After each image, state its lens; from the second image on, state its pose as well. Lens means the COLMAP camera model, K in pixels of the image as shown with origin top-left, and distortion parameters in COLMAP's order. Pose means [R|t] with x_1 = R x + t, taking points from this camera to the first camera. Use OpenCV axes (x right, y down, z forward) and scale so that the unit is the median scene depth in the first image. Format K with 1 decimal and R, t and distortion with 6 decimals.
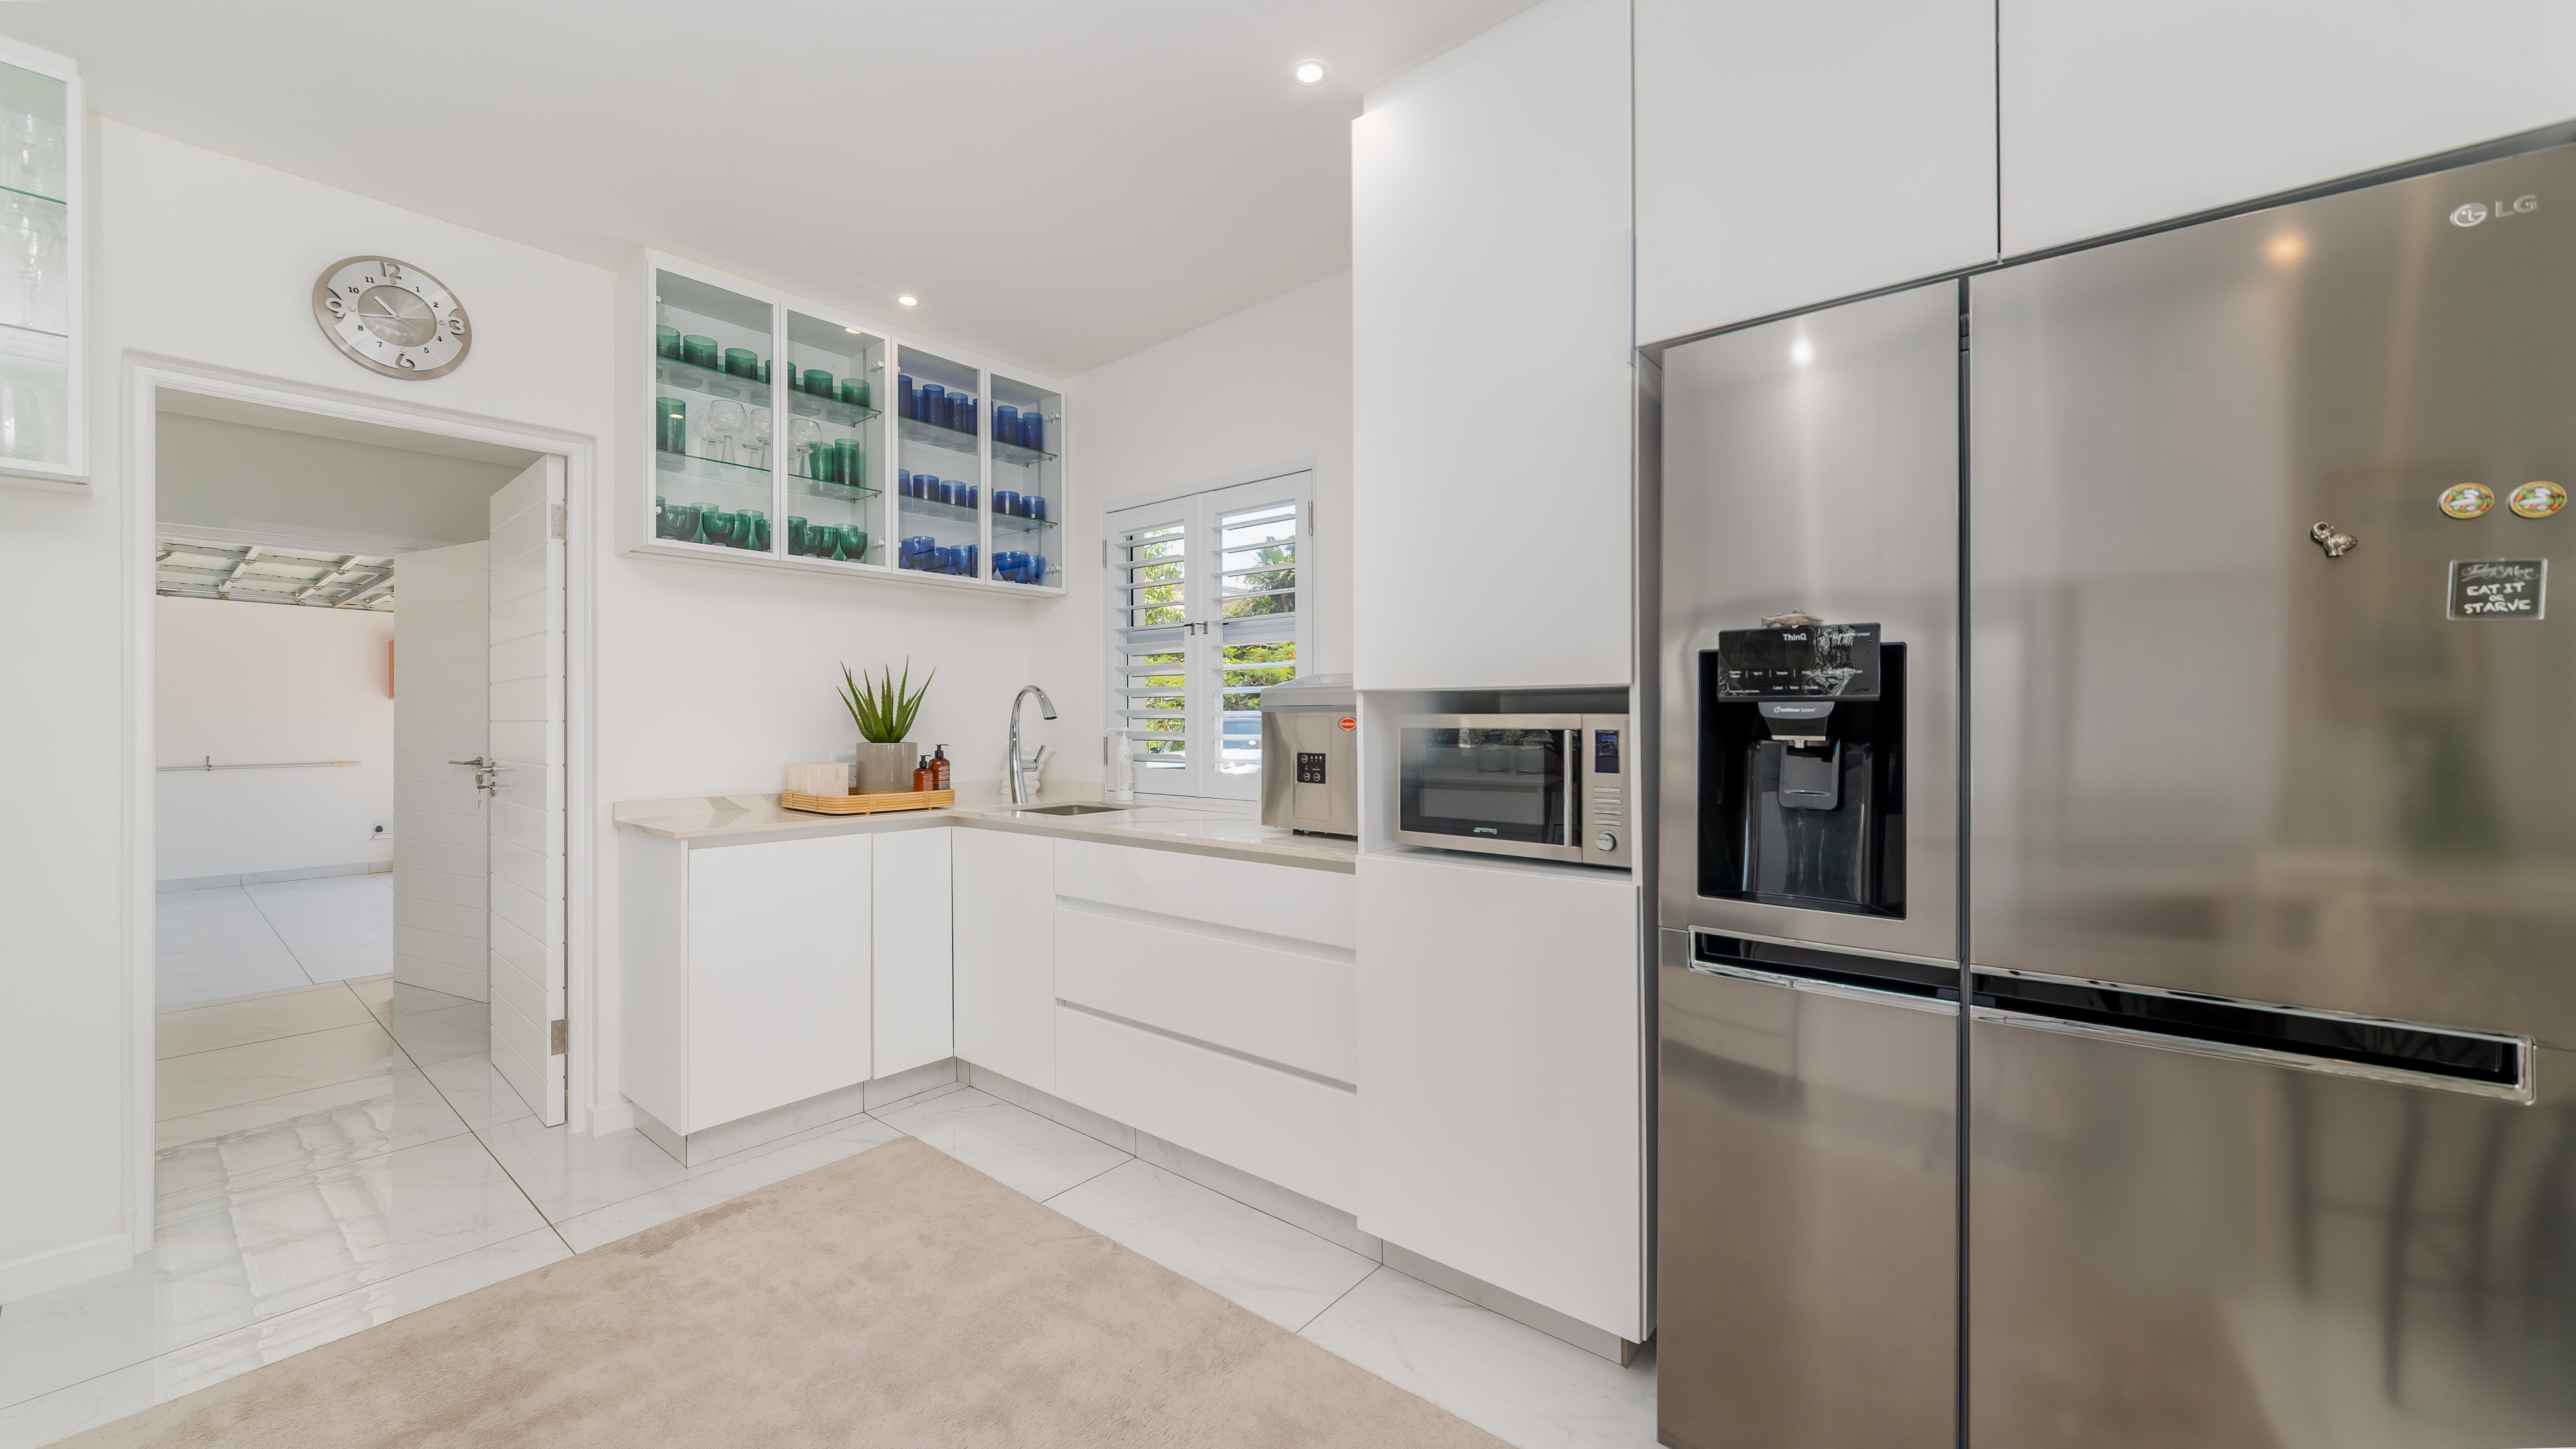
lens RADIAL K [[956.7, 0, 1287.1], [0, 956.7, 715.0], [0, 0, 1]] dist [0.000082, -0.000068]
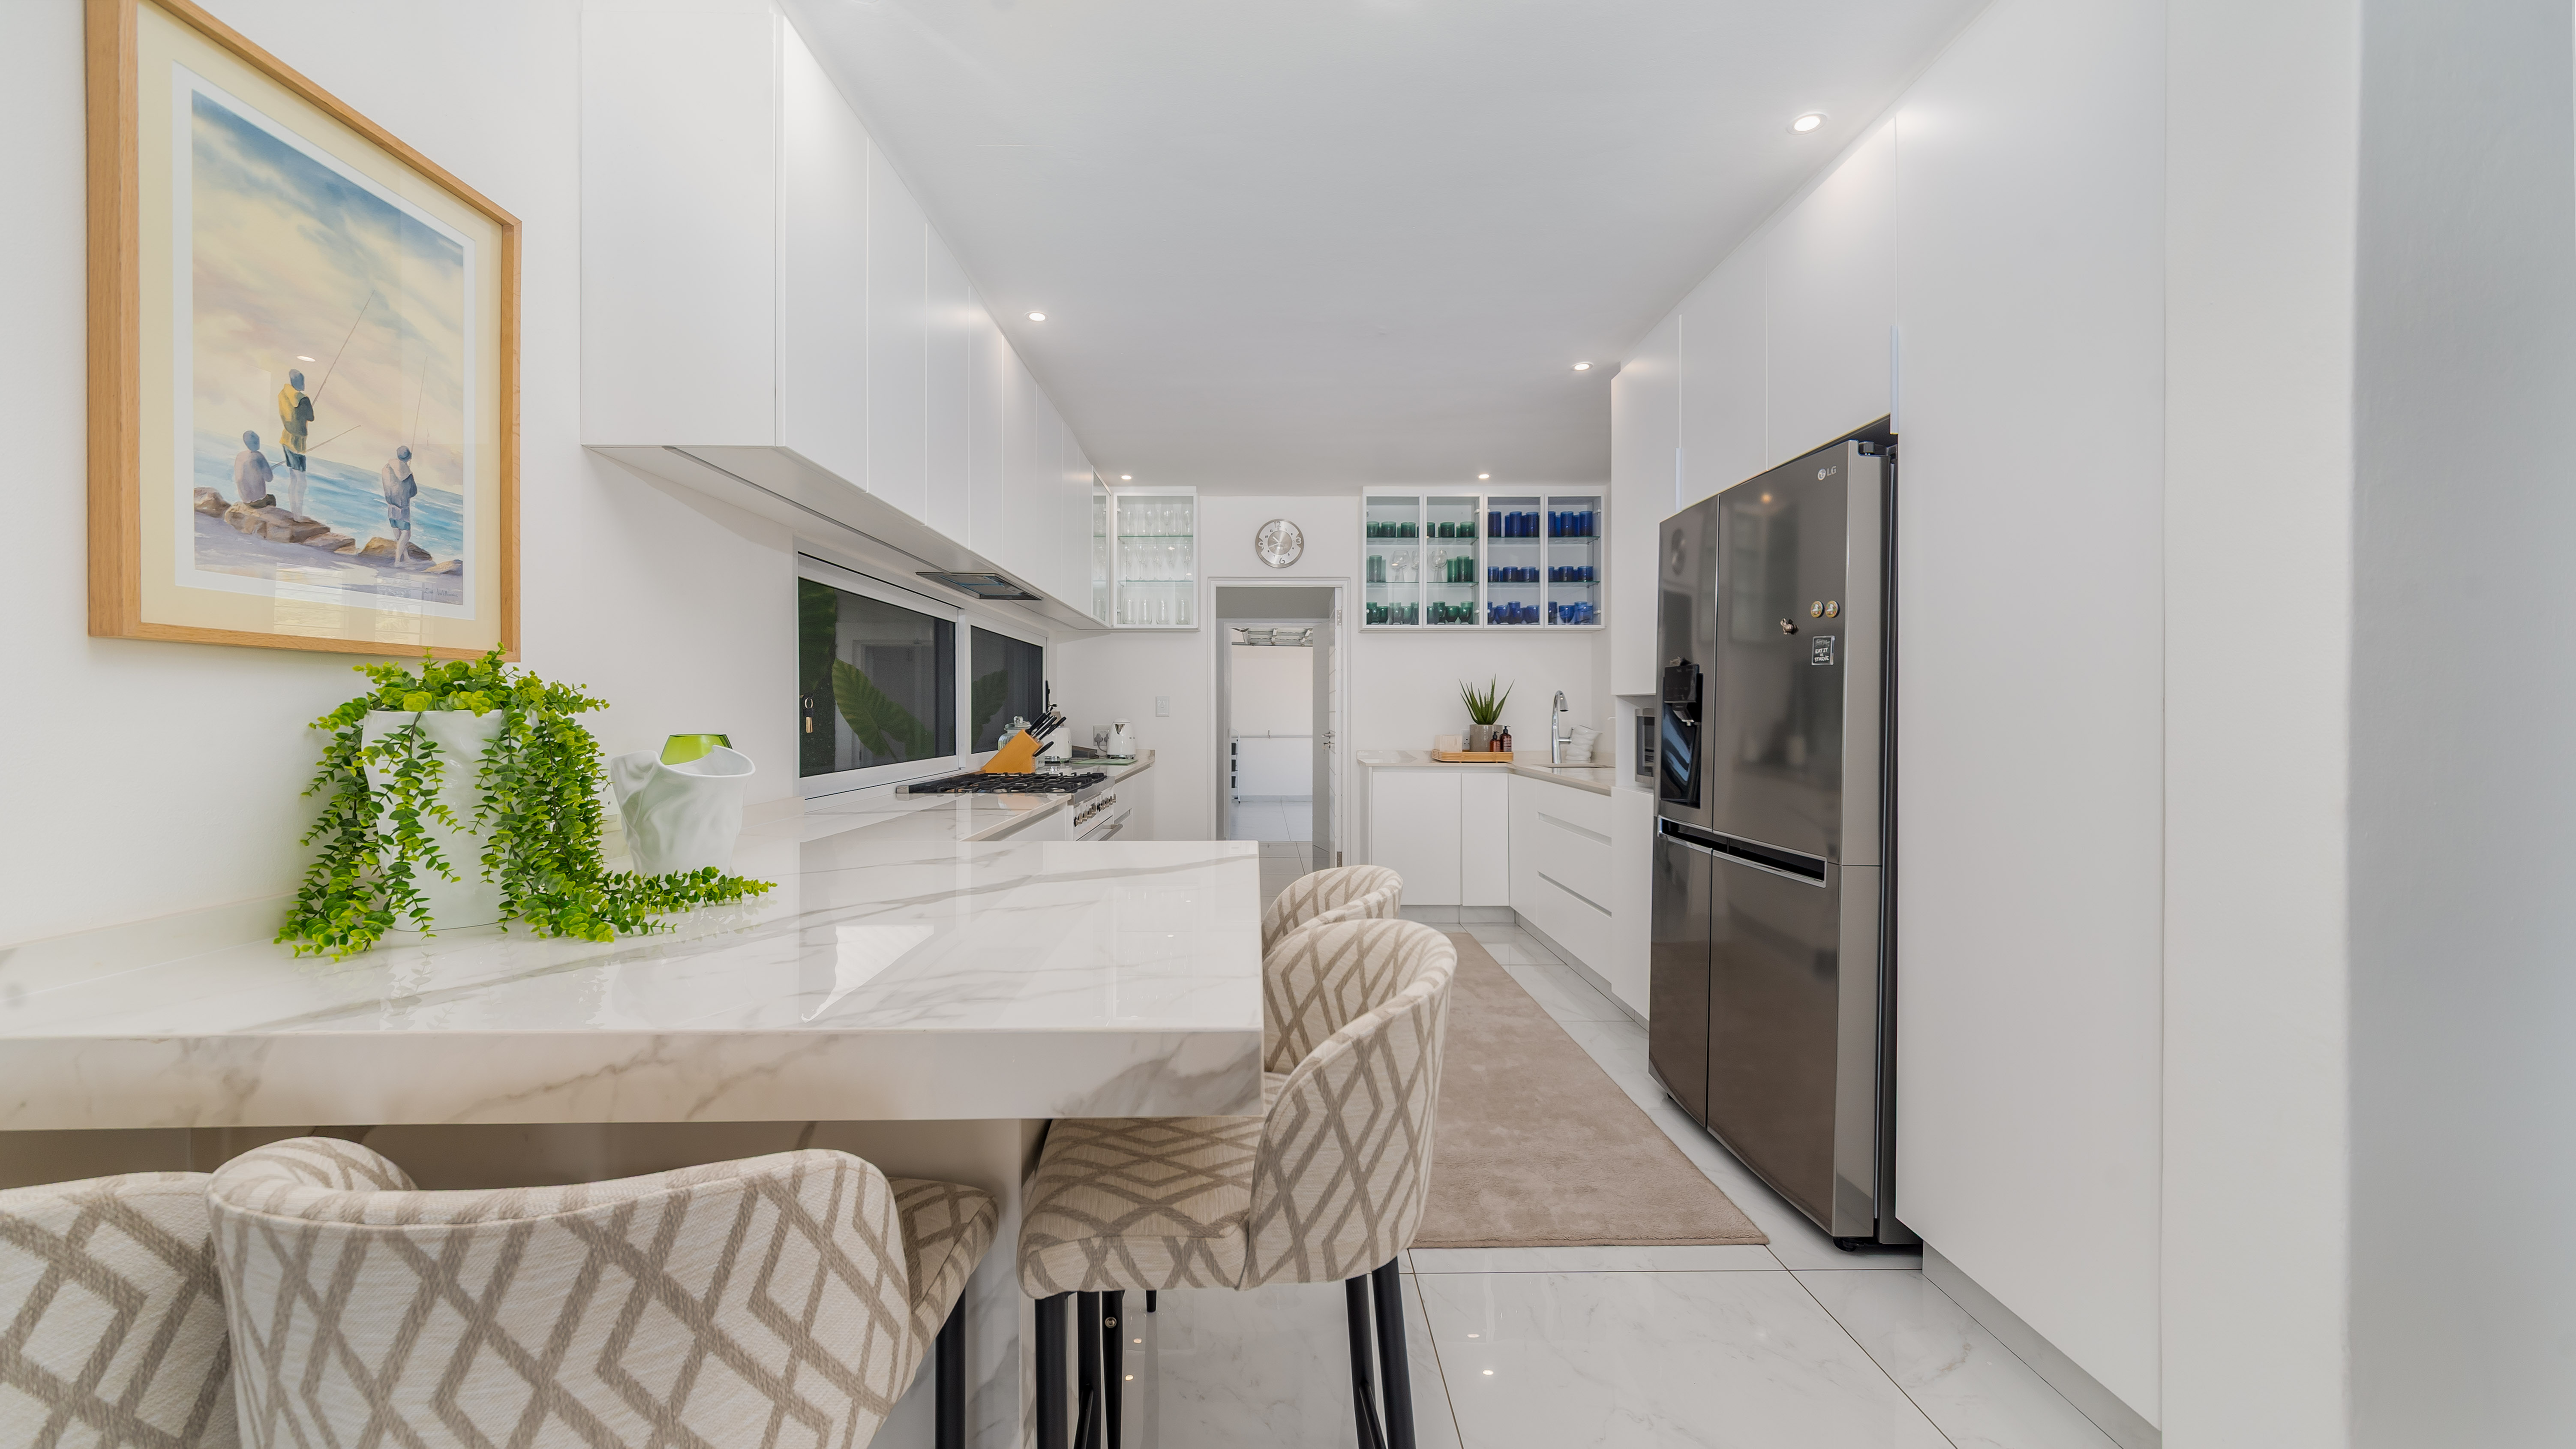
lens RADIAL K [[922.6, 0, 1276.8], [0, 922.6, 727.7], [0, 0, 1]] dist [0.000871, -0.000055]
pose [[0.653642, 0.013523, -0.756683, 0.679990], [0.003323, 0.999779, 0.020738, -0.001191], [0.756797, -0.016070, 0.653453, -0.433566]]
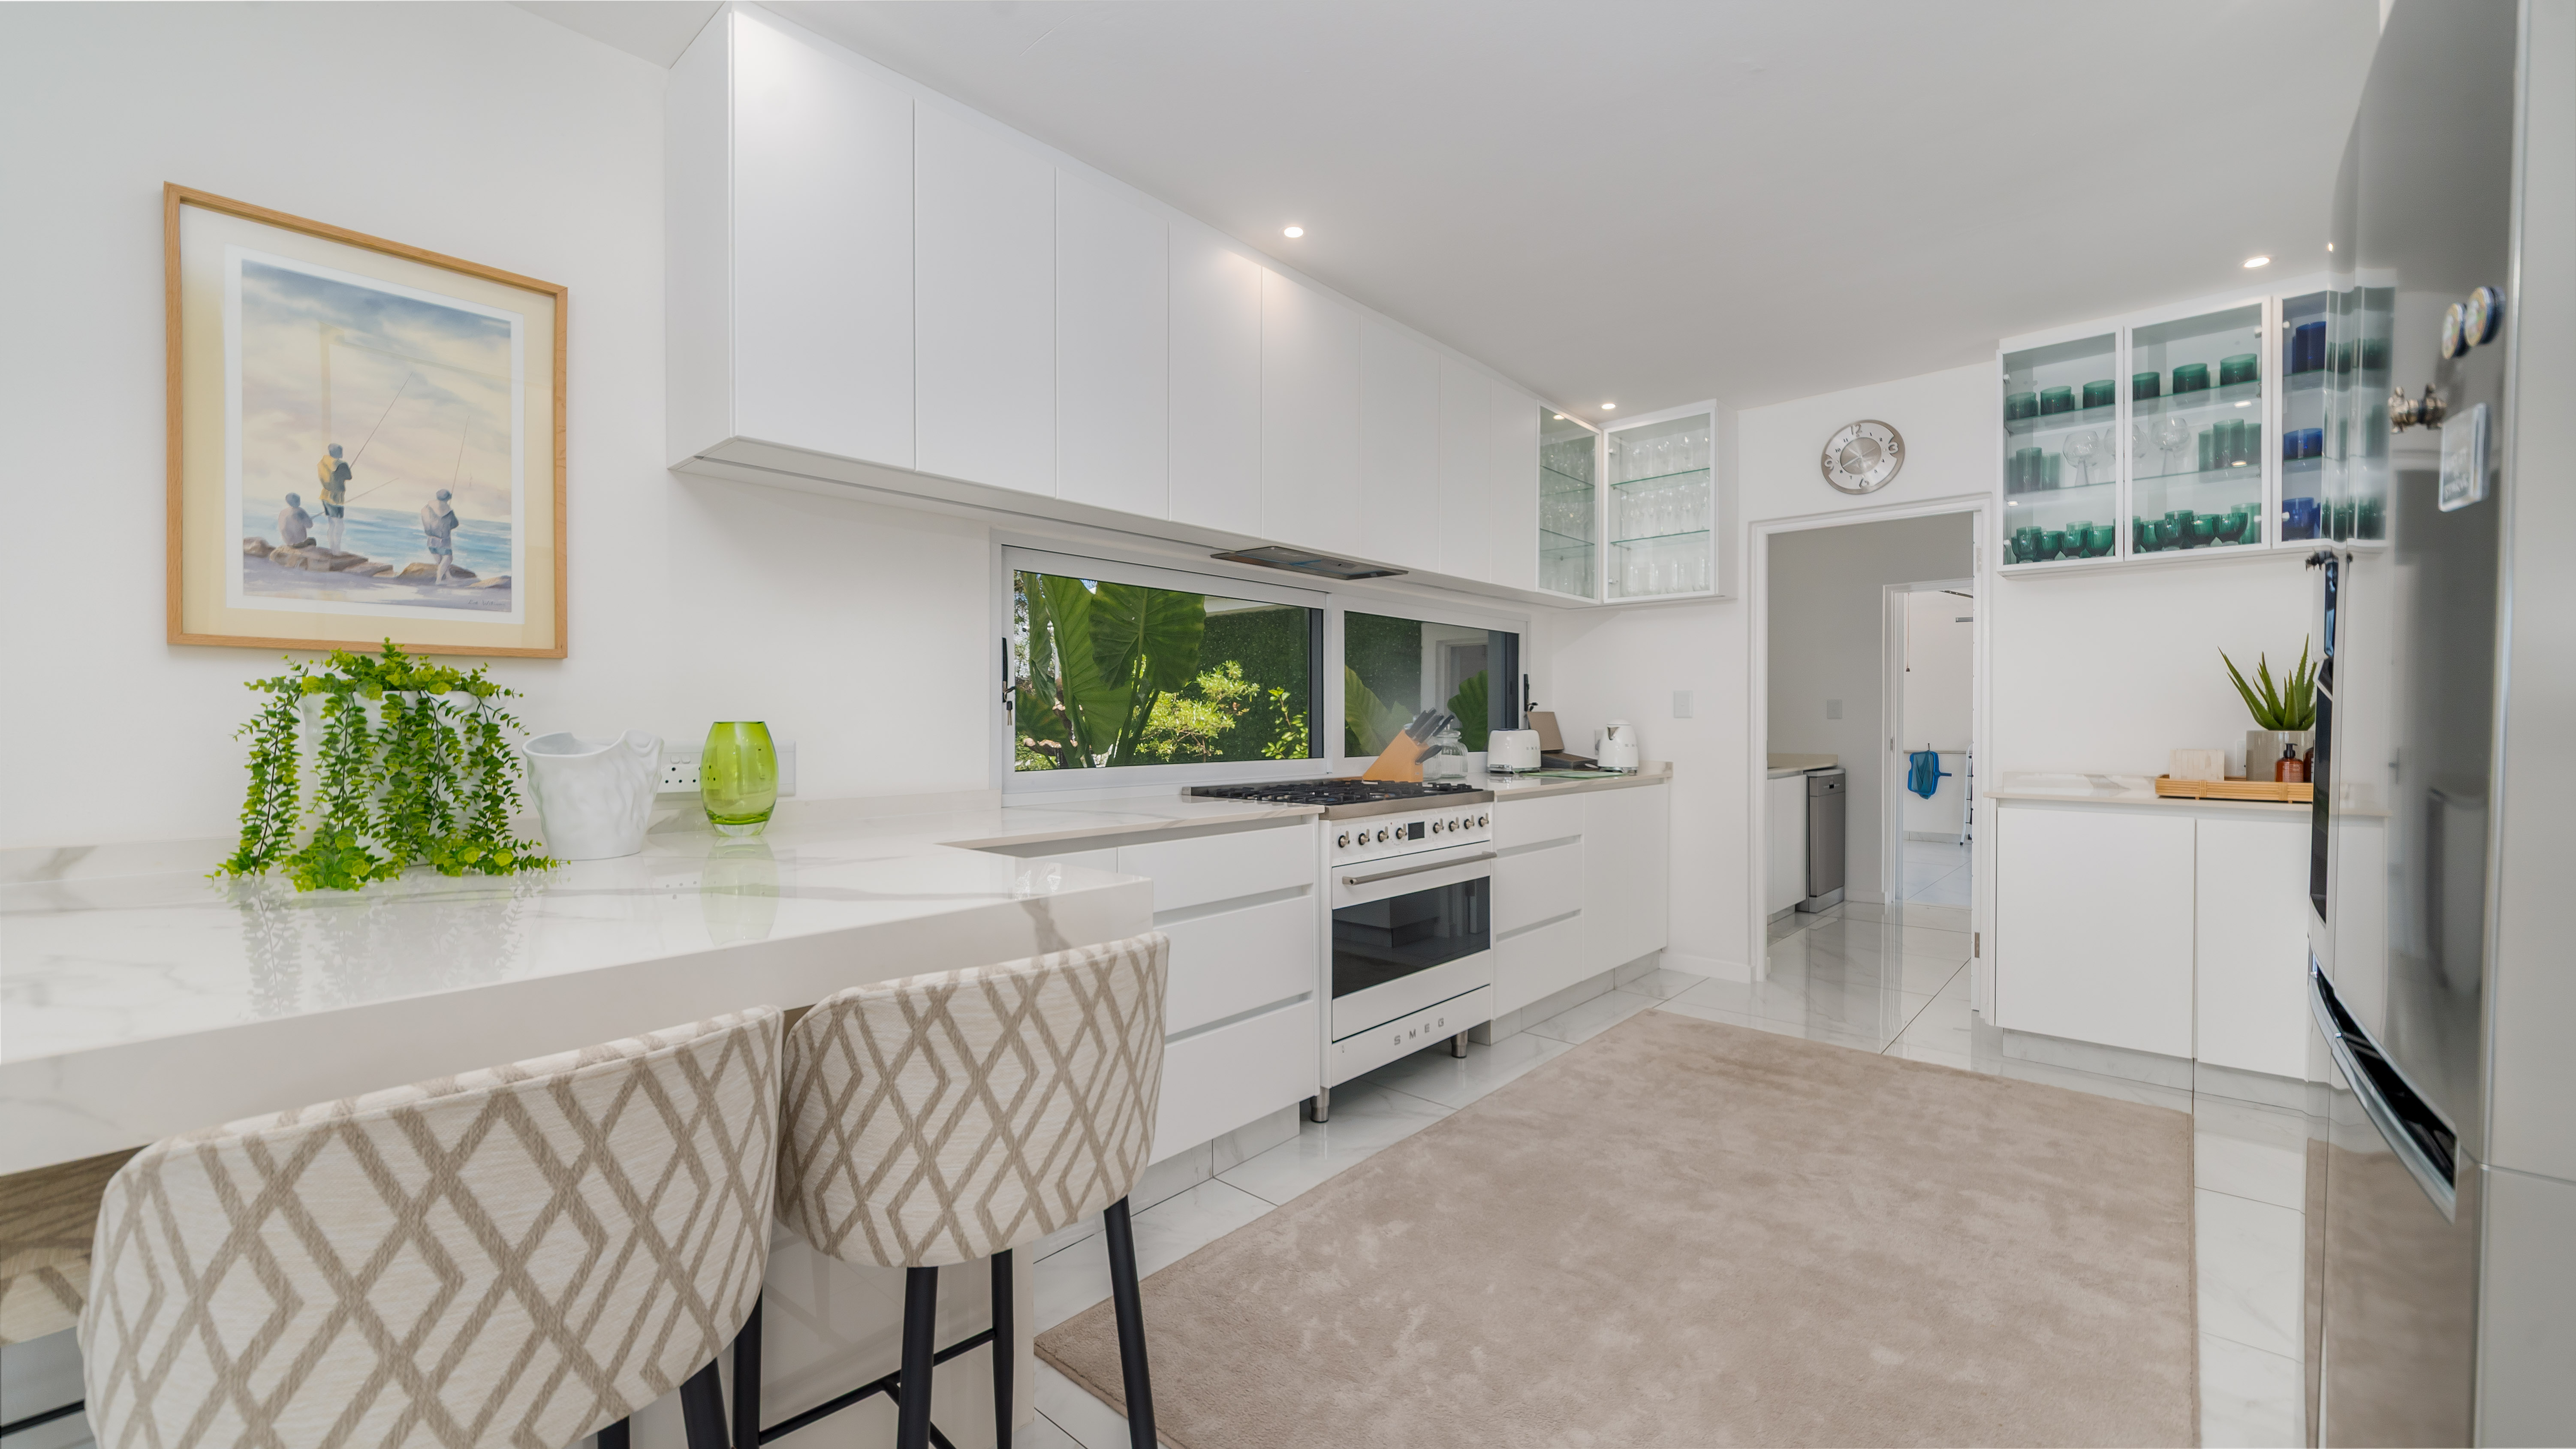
lens RADIAL K [[1022.1, 0, 1275.1], [0, 1022.1, 730.0], [0, 0, 1]] dist [-0.005252, -0.000013]
pose [[-0.035151, 0.009336, -0.999338, 0.674360], [0.005977, 0.999940, 0.009131, 0.015755], [0.999364, -0.005652, -0.035204, 0.065679]]
